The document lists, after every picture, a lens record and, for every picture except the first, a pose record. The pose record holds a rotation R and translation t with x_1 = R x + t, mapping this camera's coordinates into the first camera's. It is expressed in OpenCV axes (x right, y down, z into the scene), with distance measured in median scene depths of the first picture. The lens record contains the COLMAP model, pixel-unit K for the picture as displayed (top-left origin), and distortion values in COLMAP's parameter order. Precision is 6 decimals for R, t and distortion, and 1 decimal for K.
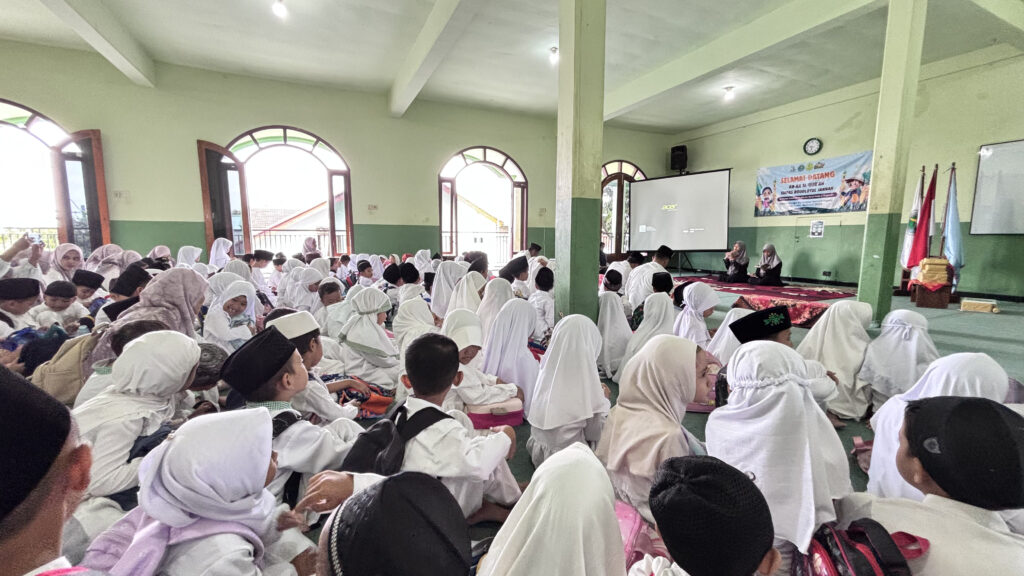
lens RADIAL K [[401.9, 0, 509.2], [0, 401.9, 289.2], [0, 0, 1]] dist [0.000166, -0.000465]
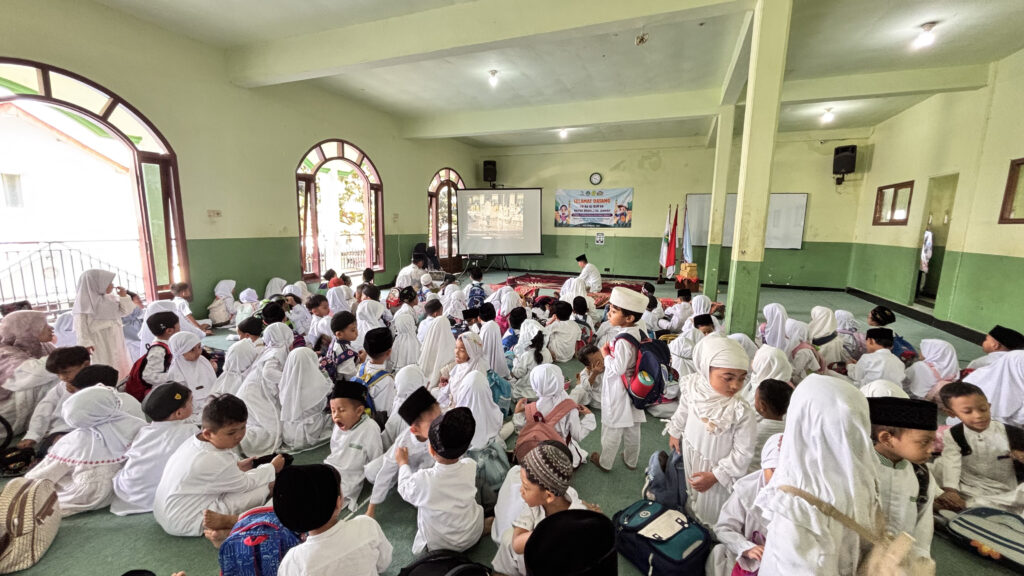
lens RADIAL K [[401.9, 0, 510.4], [0, 401.9, 290.2], [0, 0, 1]] dist [0.000166, -0.000465]
pose [[0.740659, -0.094378, 0.665219, -0.406670], [0.070729, 0.995536, 0.062491, -0.078917], [-0.668147, 0.000766, 0.744028, 0.163780]]
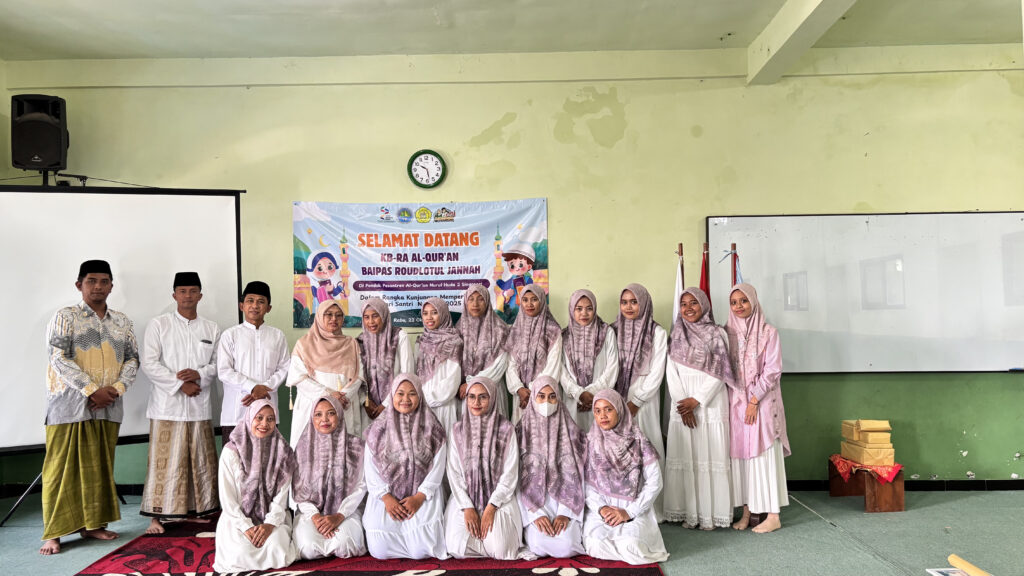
lens RADIAL K [[812.0, 0, 530.1], [0, 812.0, 305.7], [0, 0, 1]] dist [0.054527, -0.020493]
pose [[0.450876, 0.012571, 0.892498, 0.038577], [0.127289, 0.988776, -0.078231, -0.128228], [-0.883464, 0.148878, 0.444216, 0.530203]]
